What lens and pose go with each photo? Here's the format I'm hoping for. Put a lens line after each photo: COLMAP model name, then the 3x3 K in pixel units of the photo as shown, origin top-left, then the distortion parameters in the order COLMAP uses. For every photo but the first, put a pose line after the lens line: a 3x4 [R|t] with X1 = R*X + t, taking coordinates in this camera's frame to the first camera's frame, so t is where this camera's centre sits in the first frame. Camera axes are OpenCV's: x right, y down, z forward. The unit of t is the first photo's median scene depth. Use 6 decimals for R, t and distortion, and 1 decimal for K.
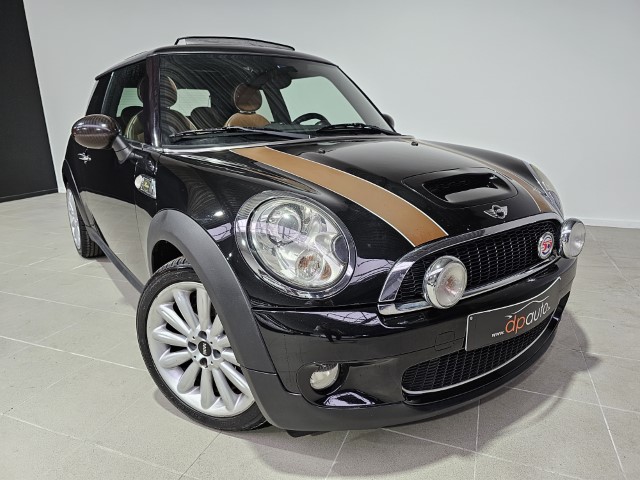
lens RADIAL K [[460.5, 0, 311.5], [0, 460.5, 237.6], [0, 0, 1]] dist [0.002758, 0.000924]
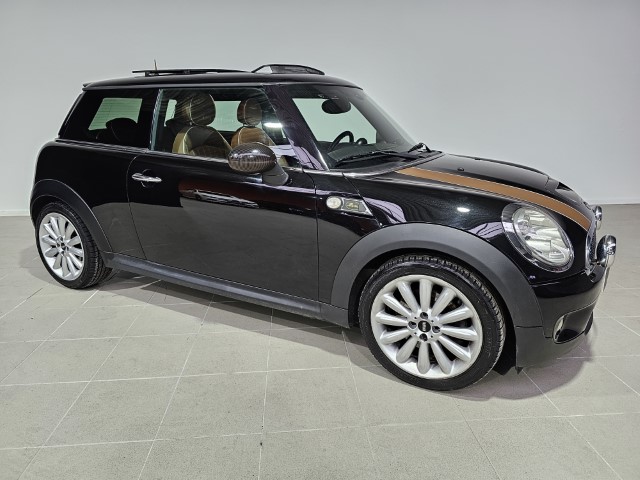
lens RADIAL K [[460.5, 0, 320.0], [0, 460.5, 240.0], [0, 0, 1]] dist [0.008639, -0.001365]
pose [[0.888898, -0.110162, 0.444662, -1.043547], [0.102352, 0.993877, 0.041619, -0.089950], [-0.446524, 0.008517, 0.894731, -0.009391]]
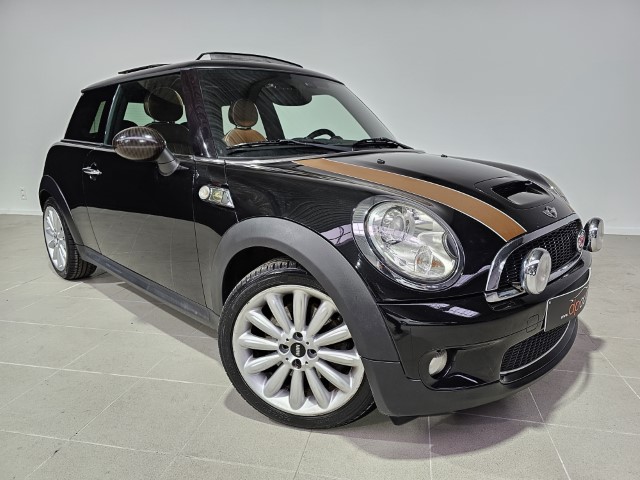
lens RADIAL K [[460.5, 0, 320.0], [0, 460.5, 240.0], [0, 0, 1]] dist [0.008639, -0.001365]
pose [[0.983125, -0.030185, 0.180428, -0.350691], [0.036741, 0.998776, -0.033104, 0.028543], [-0.179208, 0.039174, 0.983031, -0.036892]]
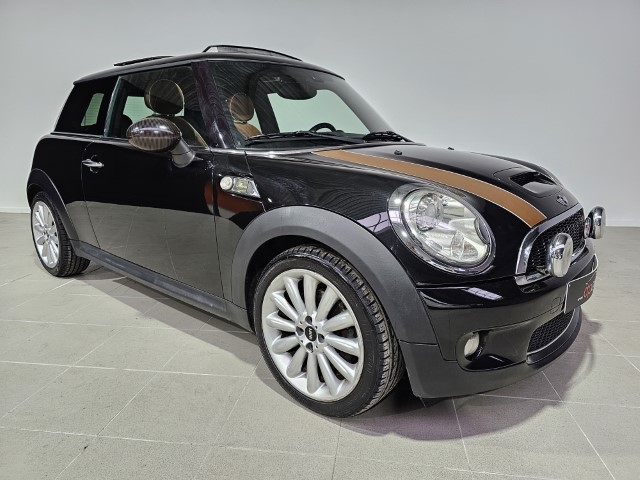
lens RADIAL K [[459.8, 0, 322.1], [0, 459.8, 233.7], [0, 0, 1]] dist [0.004941, 0.002445]
pose [[0.967557, -0.038987, 0.249627, -0.482406], [0.050083, 0.998012, -0.038251, 0.042983], [-0.247640, 0.049512, 0.967586, -0.021414]]
